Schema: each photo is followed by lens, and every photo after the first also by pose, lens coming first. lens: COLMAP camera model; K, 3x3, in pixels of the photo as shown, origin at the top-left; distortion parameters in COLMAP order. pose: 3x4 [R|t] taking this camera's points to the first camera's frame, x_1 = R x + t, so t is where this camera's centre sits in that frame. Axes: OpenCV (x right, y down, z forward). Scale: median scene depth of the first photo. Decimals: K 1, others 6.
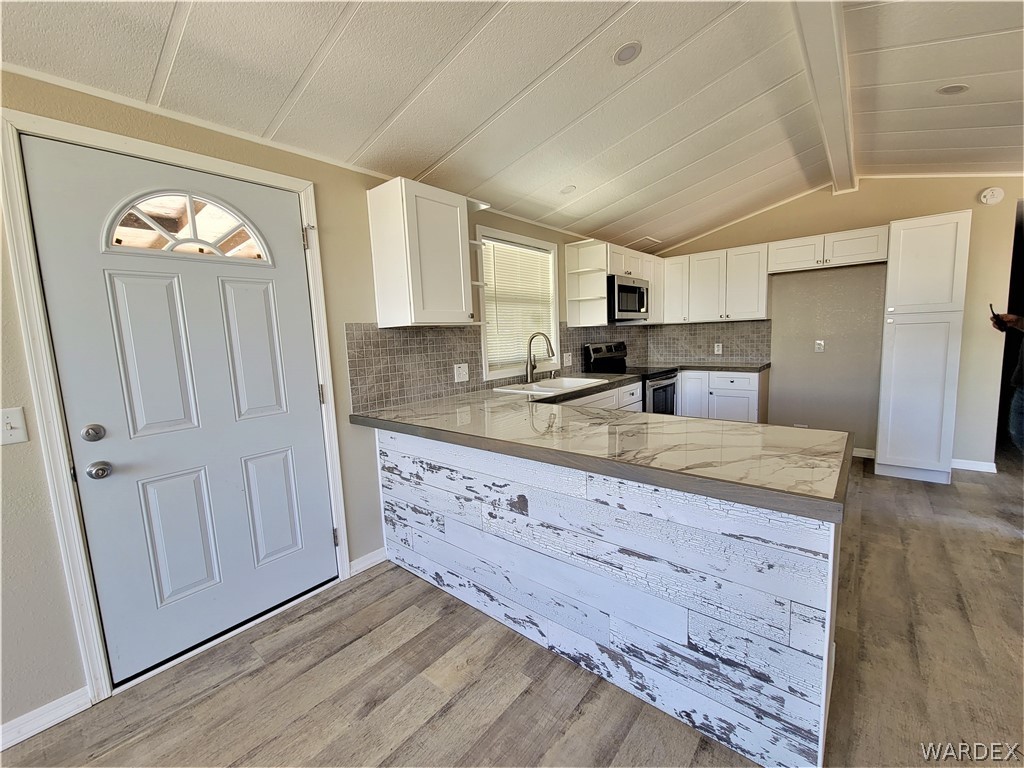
lens RADIAL K [[419.4, 0, 517.0], [0, 419.4, 385.5], [0, 0, 1]] dist [0.001492, -0.002112]
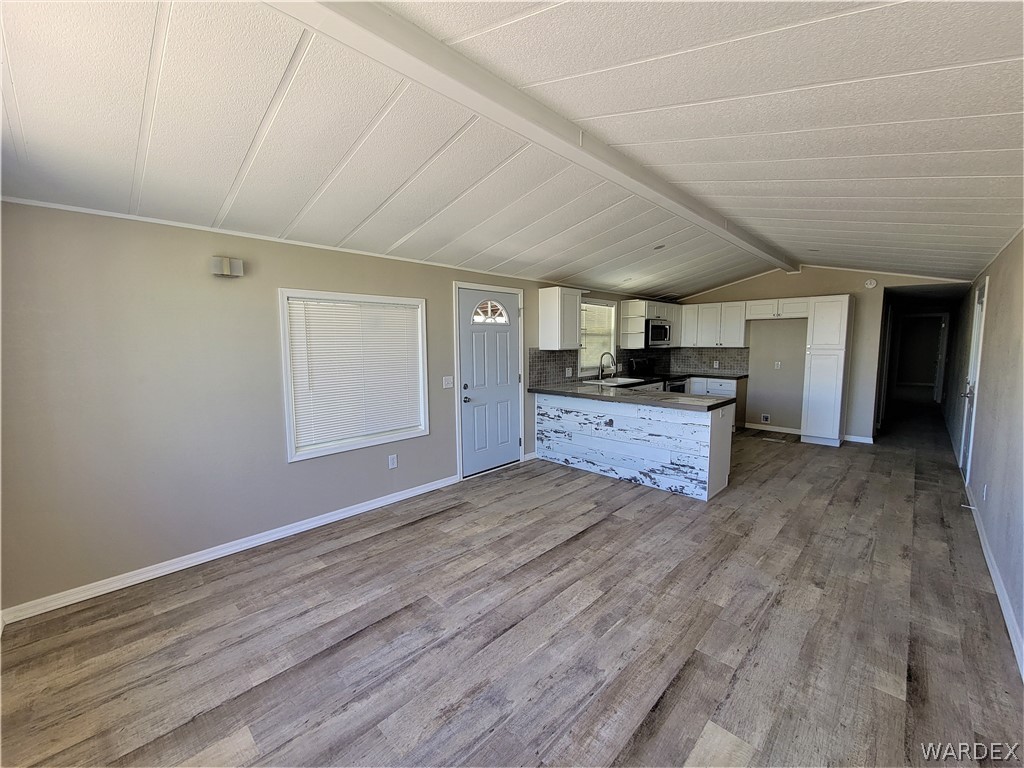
lens RADIAL K [[419.4, 0, 516.8], [0, 419.4, 381.5], [0, 0, 1]] dist [0.001492, -0.002112]
pose [[0.996811, 0.041851, -0.067938, -0.303711], [-0.043304, 0.998861, -0.020057, 0.079903], [0.067021, 0.022935, 0.997488, -1.234160]]
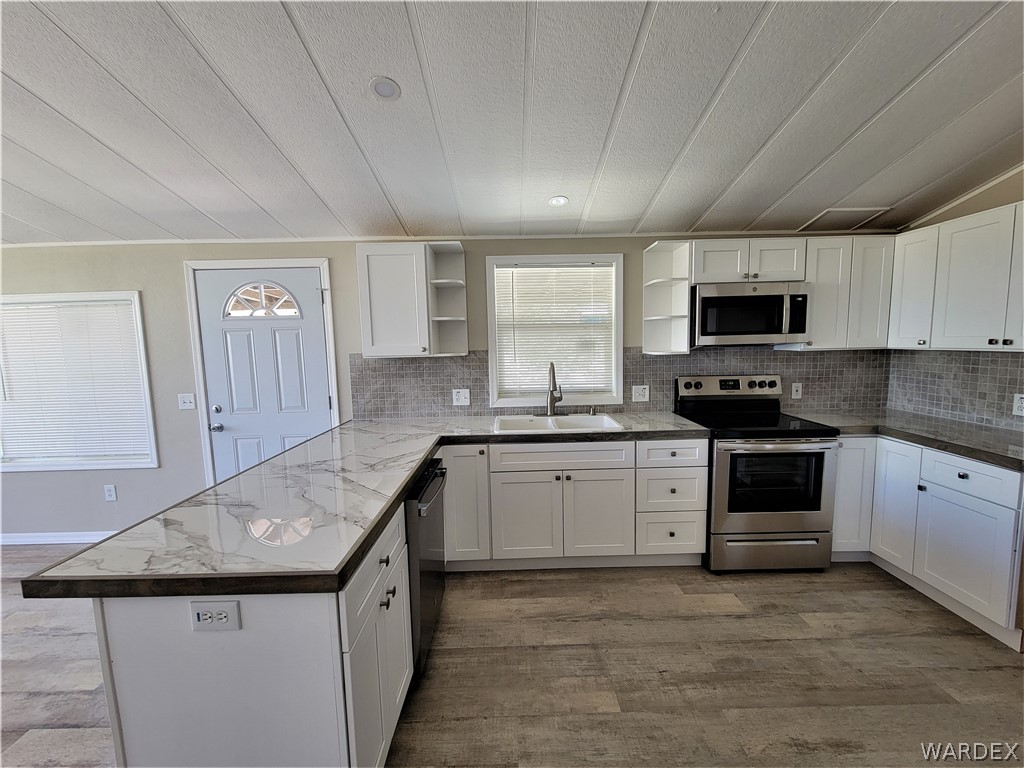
lens RADIAL K [[419.4, 0, 516.0], [0, 419.4, 385.8], [0, 0, 1]] dist [0.001492, -0.002112]
pose [[0.647426, 0.107037, -0.754574, 0.972738], [-0.095638, 0.993672, 0.058896, -0.172875], [0.756104, 0.034035, 0.653566, 0.501569]]
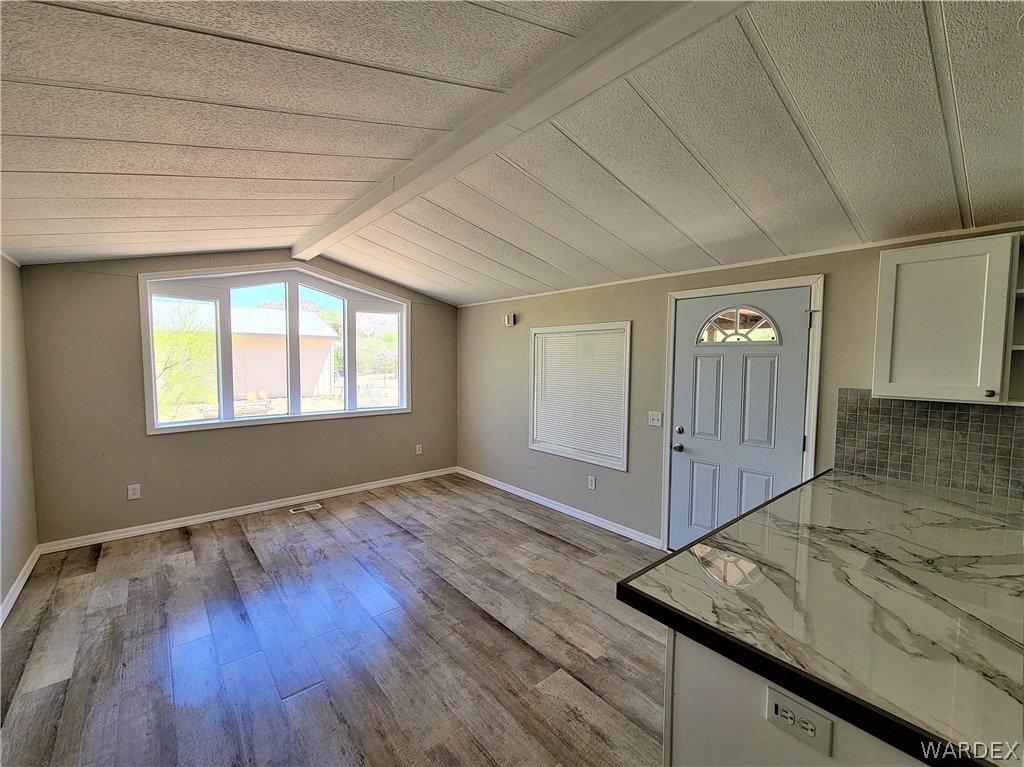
lens RADIAL K [[419.4, 0, 513.5], [0, 419.4, 386.1], [0, 0, 1]] dist [0.001492, -0.002112]
pose [[-0.168098, 0.103590, -0.980312, 0.816677], [-0.123849, 0.984364, 0.125255, -0.181309], [0.977959, 0.142466, -0.152640, 0.308403]]
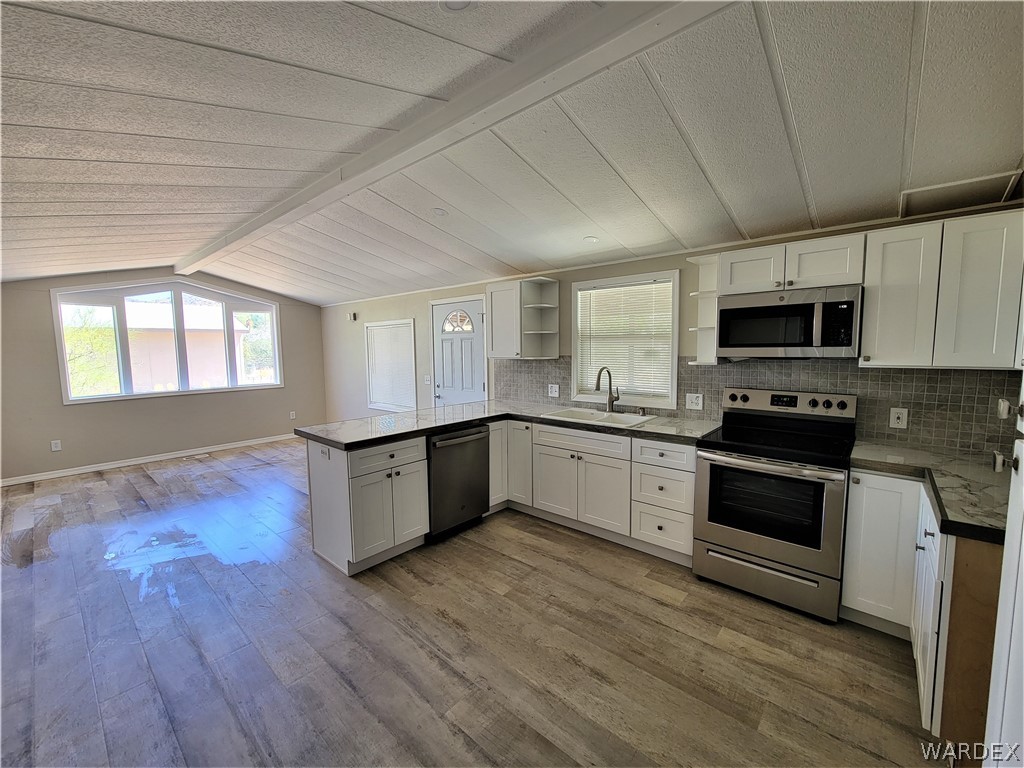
lens RADIAL K [[419.4, 0, 514.8], [0, 419.4, 386.1], [0, 0, 1]] dist [0.001492, -0.002112]
pose [[-0.027204, 0.133837, -0.990630, 1.621351], [-0.108857, 0.984707, 0.136026, -0.284193], [0.993685, 0.111538, -0.012219, 1.112669]]
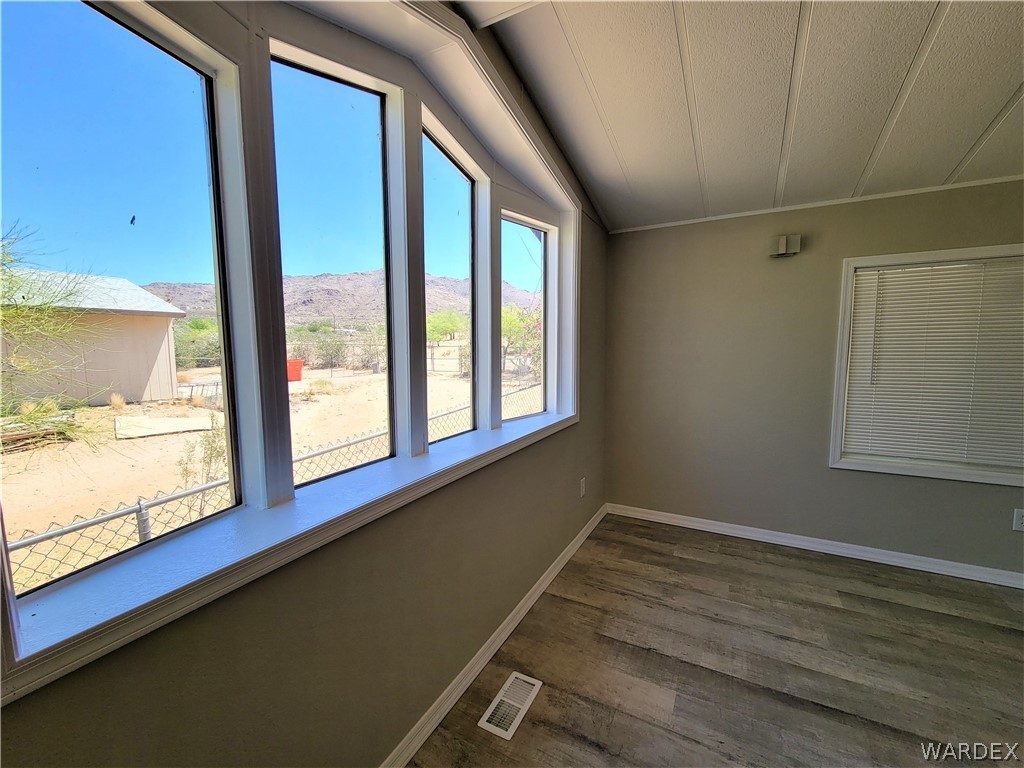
lens RADIAL K [[419.4, 0, 514.6], [0, 419.4, 382.5], [0, 0, 1]] dist [0.001492, -0.002112]
pose [[0.190984, 0.127580, -0.973267, -0.201688], [-0.116399, 0.987465, 0.106600, 0.097227], [0.974667, 0.092928, 0.203440, -1.010350]]
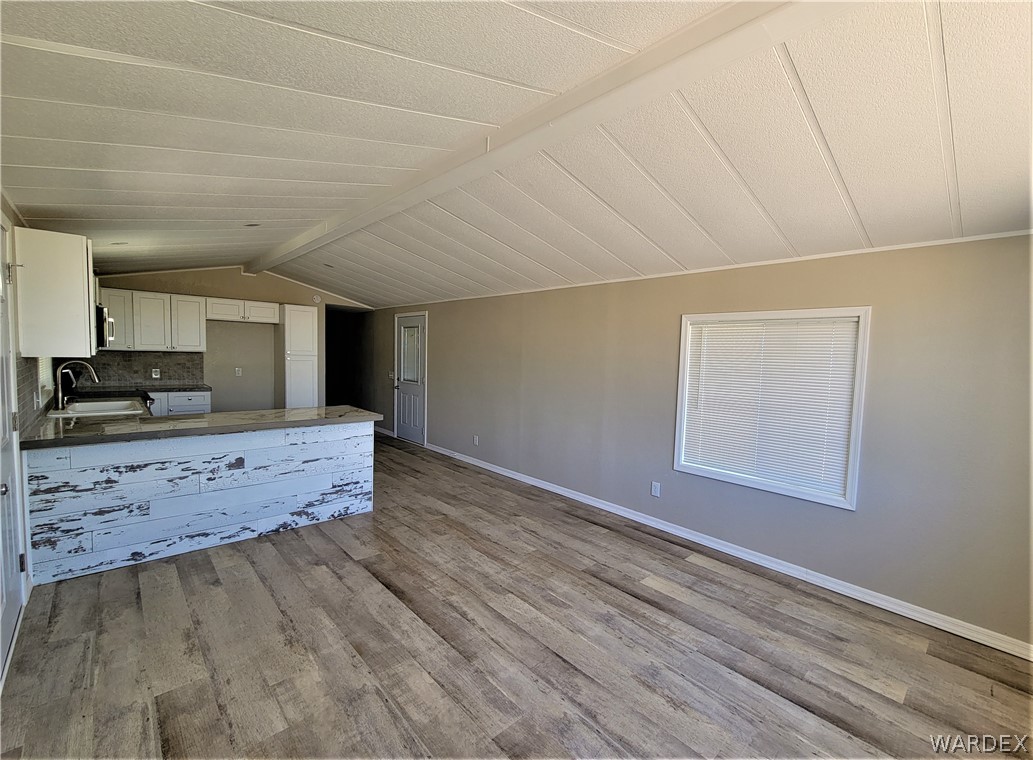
lens RADIAL K [[446.0, 0, 527.8], [0, 446.0, 378.4], [0, 0, 1]] dist [-0.003043, -0.000251]
pose [[0.122395, -0.013113, 0.992395, -1.308853], [0.082198, 0.996611, 0.003030, 0.013877], [-0.989072, 0.081202, 0.123058, -0.369761]]
